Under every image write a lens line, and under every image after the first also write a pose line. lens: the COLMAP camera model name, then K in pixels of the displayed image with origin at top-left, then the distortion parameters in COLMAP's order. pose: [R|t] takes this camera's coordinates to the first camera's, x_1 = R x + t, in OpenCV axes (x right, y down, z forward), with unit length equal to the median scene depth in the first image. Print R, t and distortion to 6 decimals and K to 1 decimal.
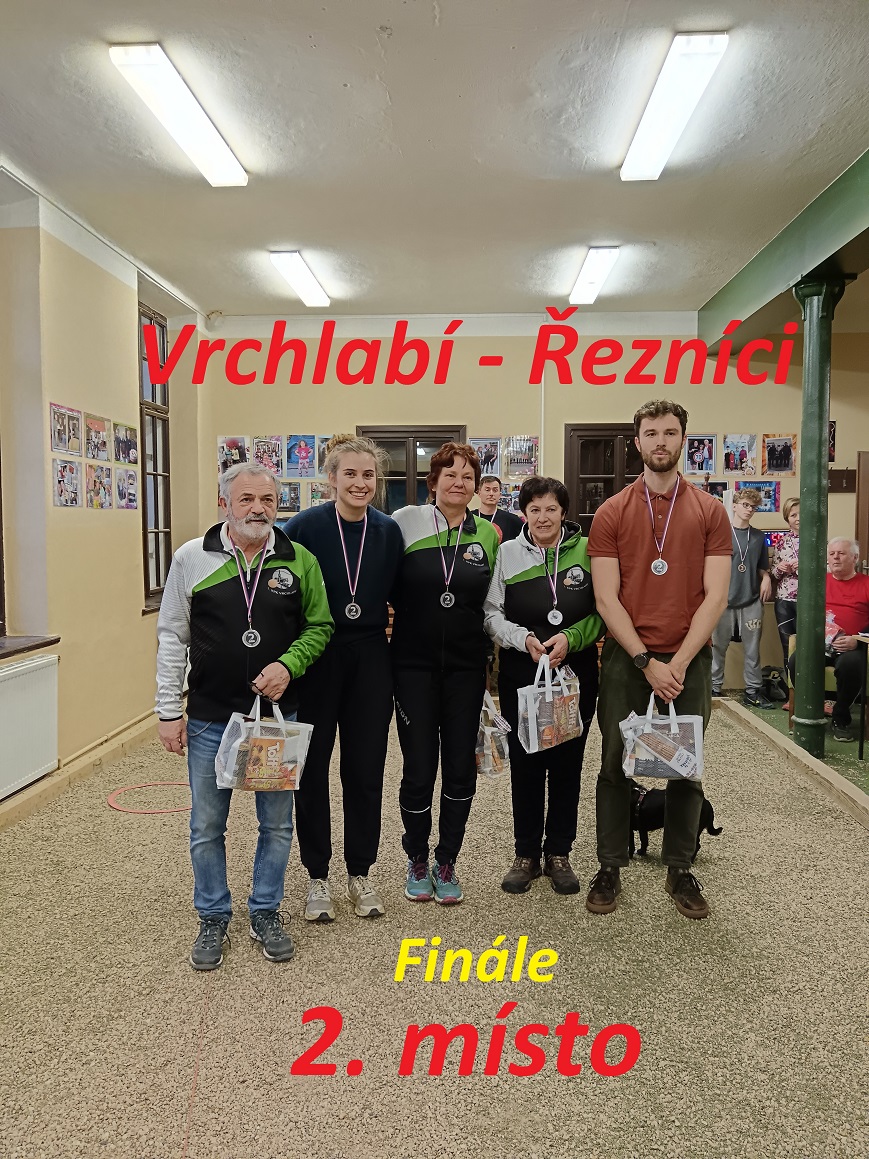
lens RADIAL K [[903.3, 0, 438.8], [0, 903.3, 575.2], [0, 0, 1]] dist [-0.006215, 0.011436]
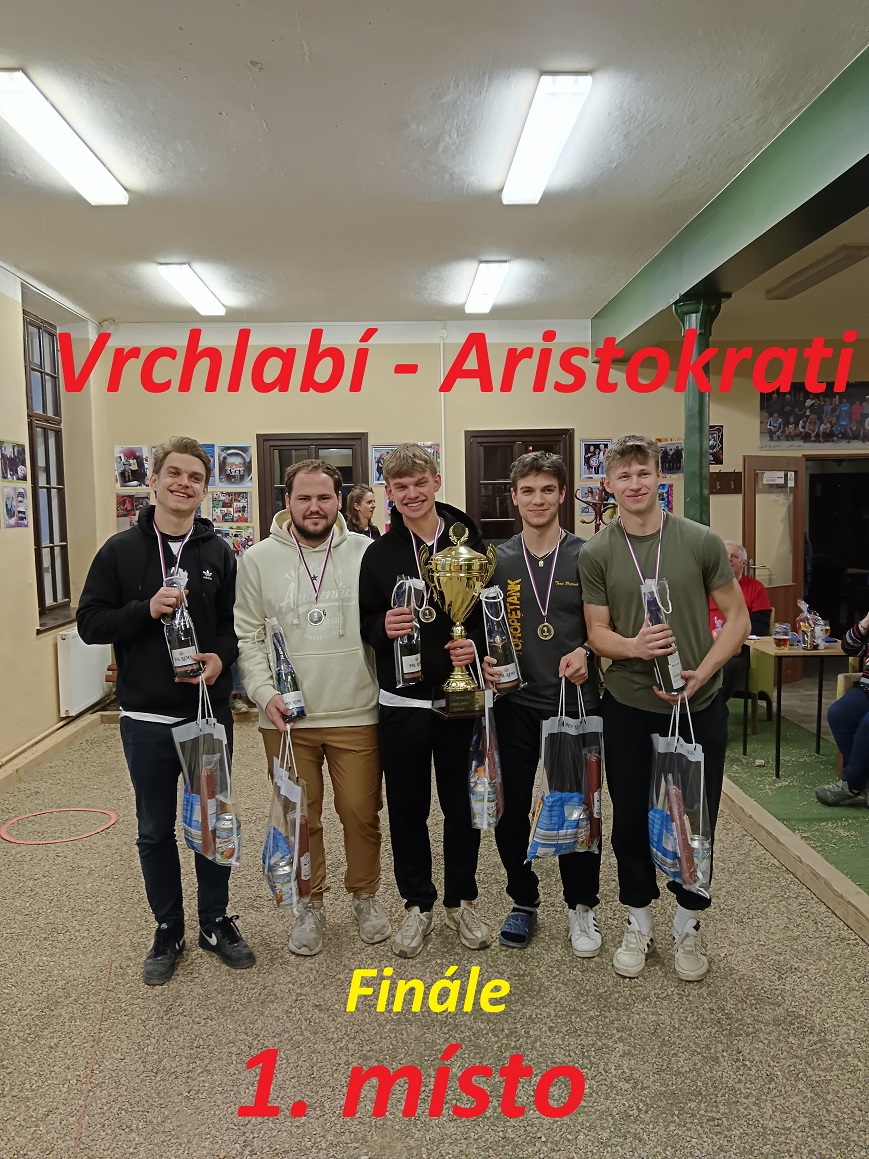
lens RADIAL K [[903.3, 0, 437.4], [0, 903.3, 575.8], [0, 0, 1]] dist [-0.006215, 0.011436]
pose [[0.996060, -0.023718, 0.085449, 0.026735], [0.022523, 0.999635, 0.014921, -0.029000], [-0.085771, -0.012938, 0.996231, -0.014237]]
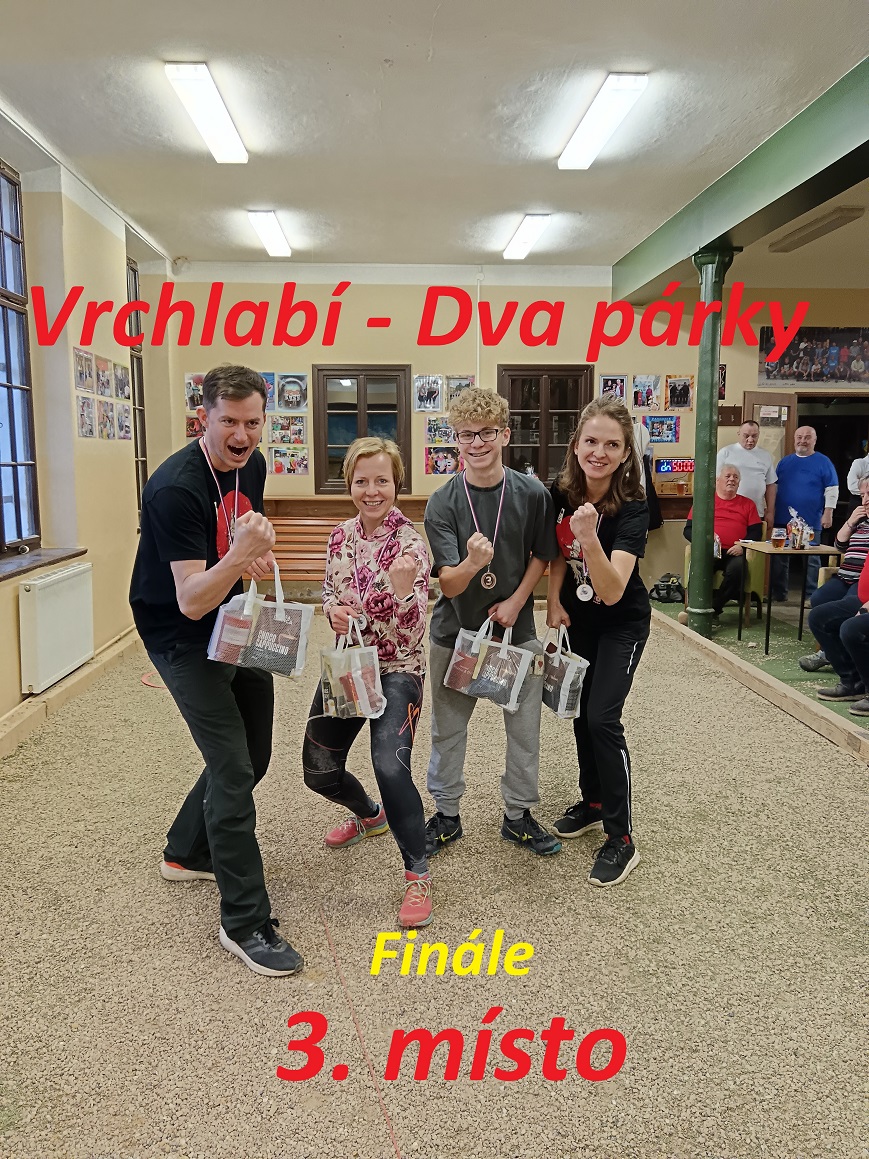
lens RADIAL K [[903.3, 0, 434.5], [0, 903.3, 575.2], [0, 0, 1]] dist [-0.006215, 0.011436]
pose [[0.994971, -0.014179, 0.099159, -0.081445], [0.006752, 0.997173, 0.074842, 0.016921], [-0.099940, -0.073796, 0.992253, -0.206218]]
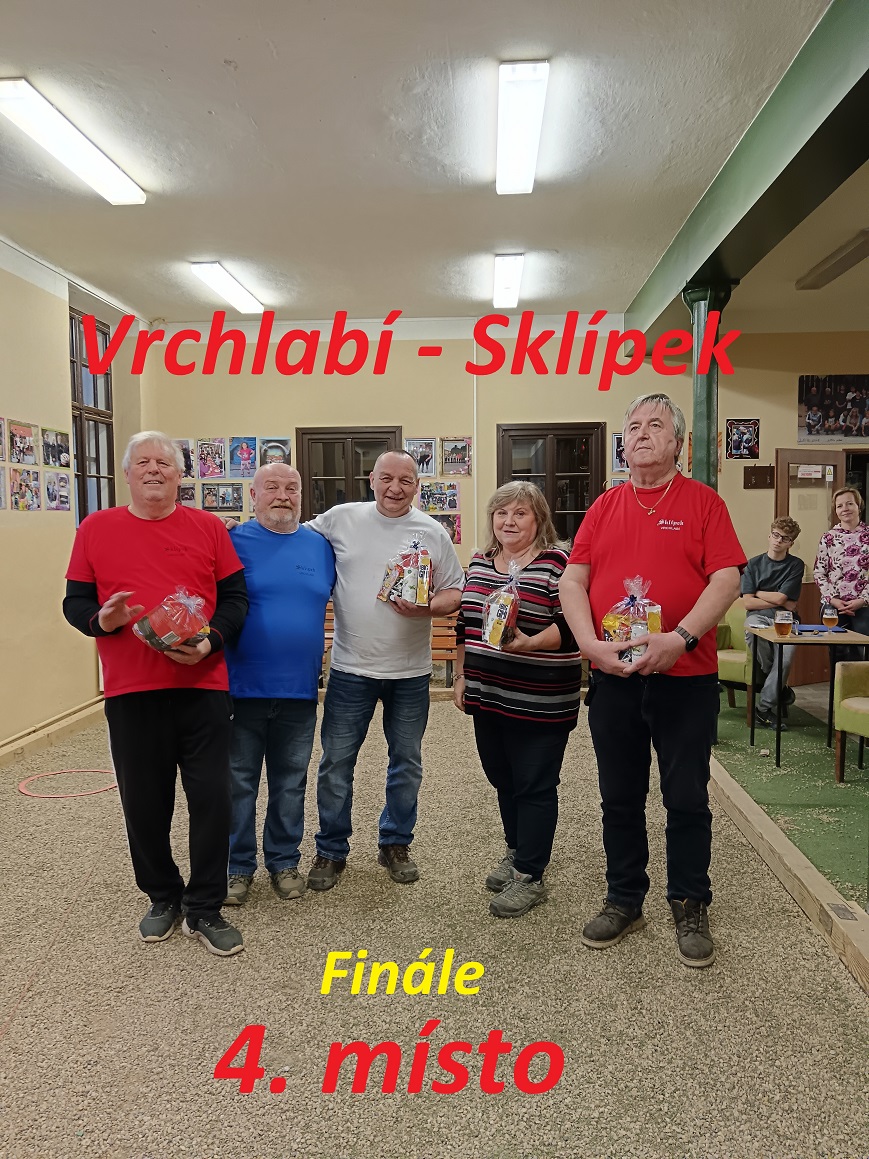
lens RADIAL K [[903.3, 0, 436.8], [0, 903.3, 572.9], [0, 0, 1]] dist [-0.006215, 0.011436]
pose [[0.999859, -0.006927, -0.015299, 0.124121], [0.006916, 0.999976, -0.000729, 0.003517], [0.015304, 0.000623, 0.999883, -0.044727]]
